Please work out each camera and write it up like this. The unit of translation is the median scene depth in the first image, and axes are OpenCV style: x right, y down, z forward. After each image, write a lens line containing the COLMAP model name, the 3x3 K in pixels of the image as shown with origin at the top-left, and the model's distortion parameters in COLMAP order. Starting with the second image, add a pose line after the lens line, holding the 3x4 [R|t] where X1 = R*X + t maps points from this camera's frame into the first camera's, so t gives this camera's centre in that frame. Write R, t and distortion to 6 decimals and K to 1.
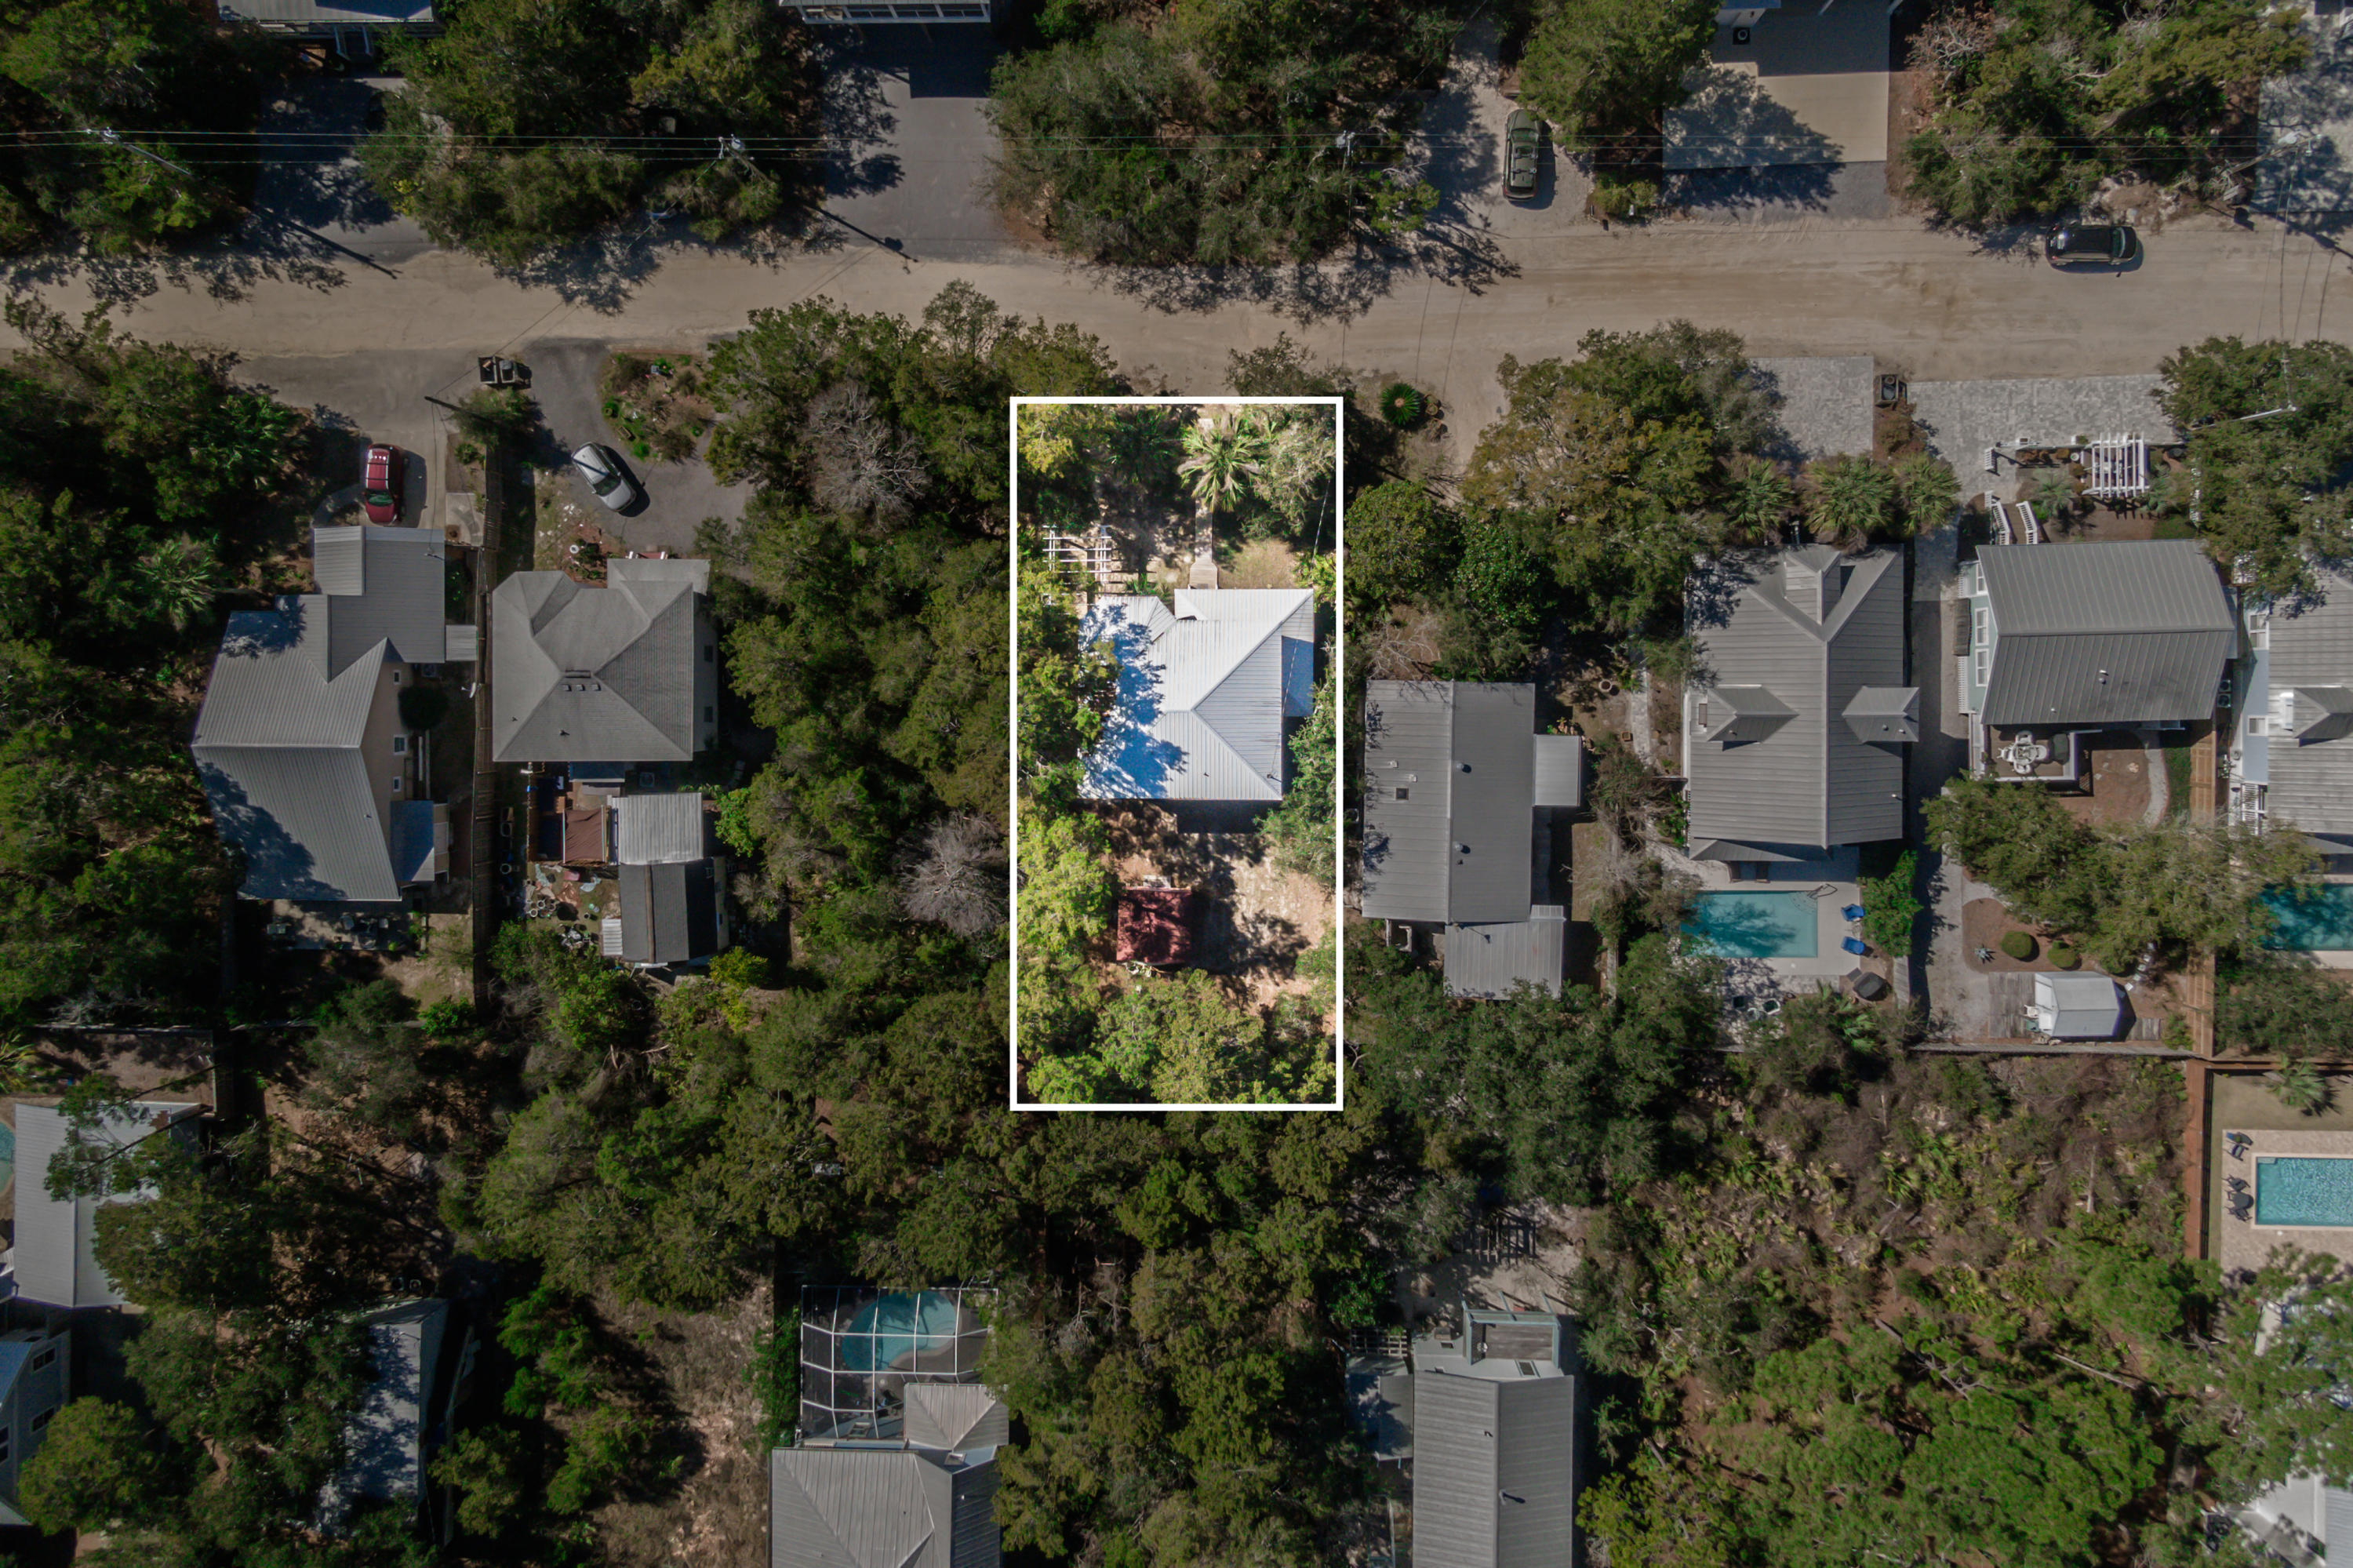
lens RADIAL K [[1670.2, 0, 1176.5], [0, 1670.2, 784.0], [0, 0, 1]] dist [0.073071, -0.097507]
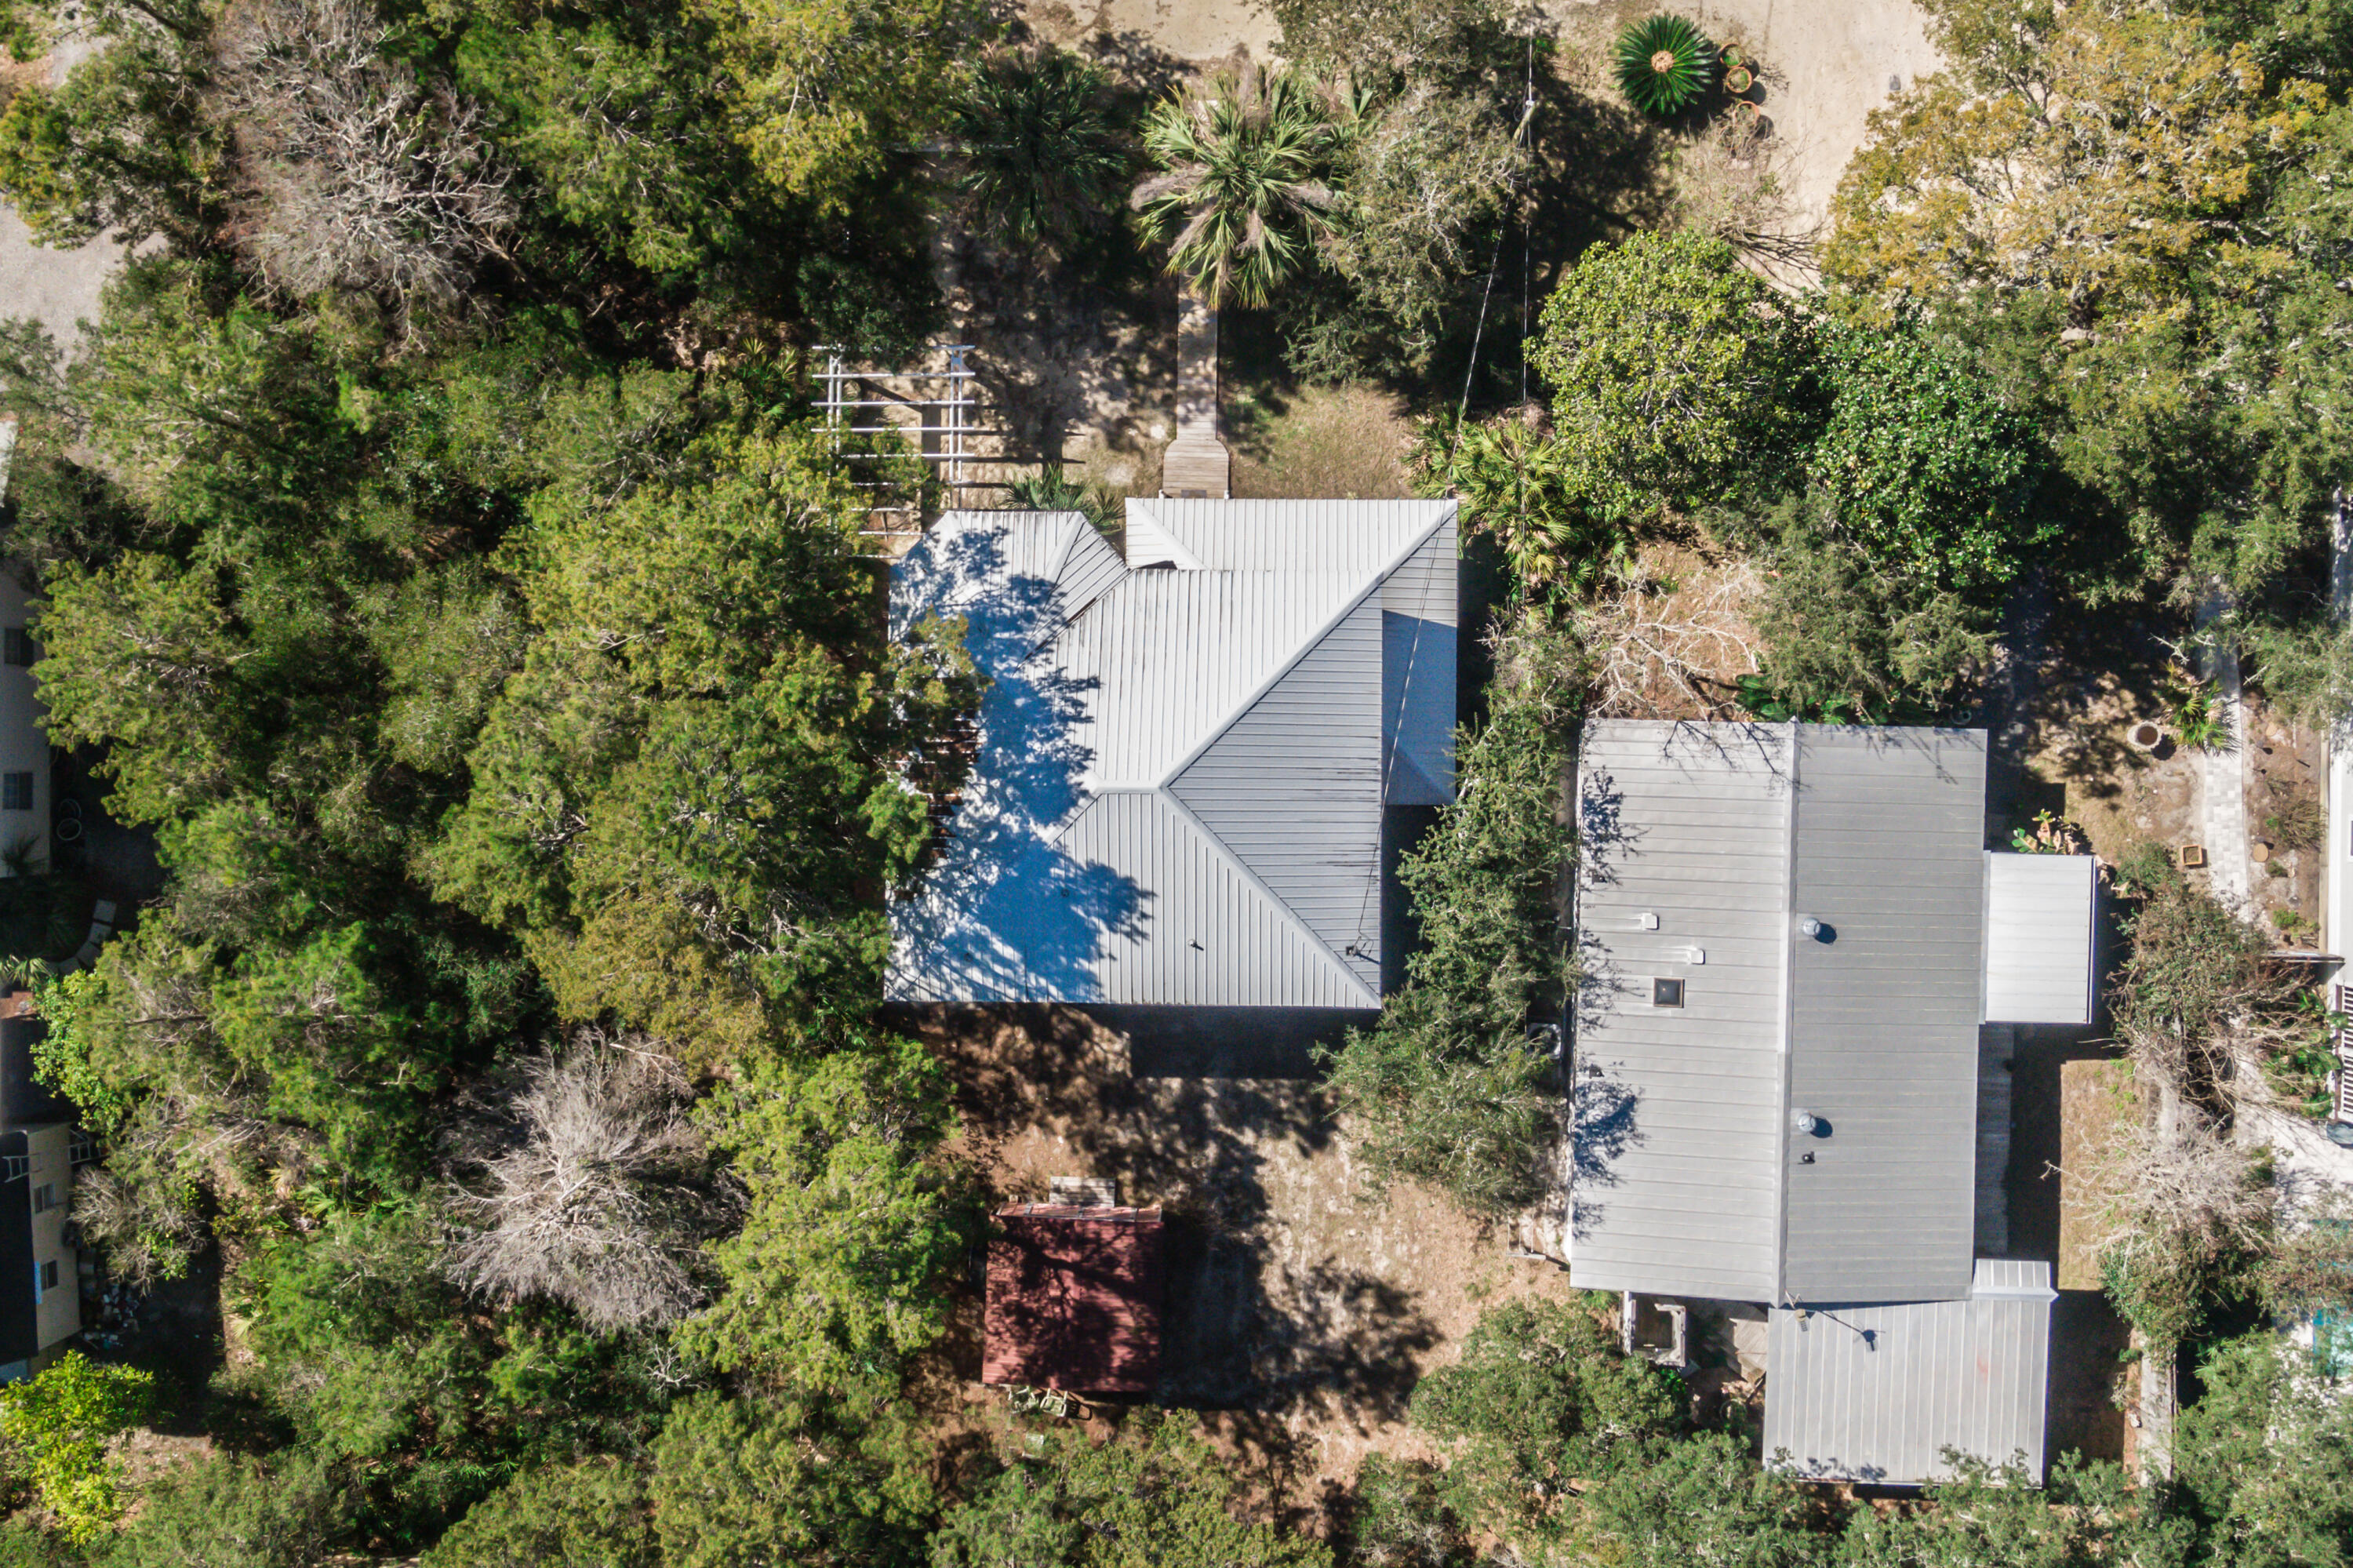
lens RADIAL K [[2761.3, 0, 1186.7], [0, 2761.3, 928.1], [0, 0, 1]] dist [0.011561, 0.030025]
pose [[0.999978, 0.005748, 0.003223, 0.012677], [-0.005779, 0.999936, 0.009696, -0.015980], [-0.003167, -0.009715, 0.999948, 0.312140]]
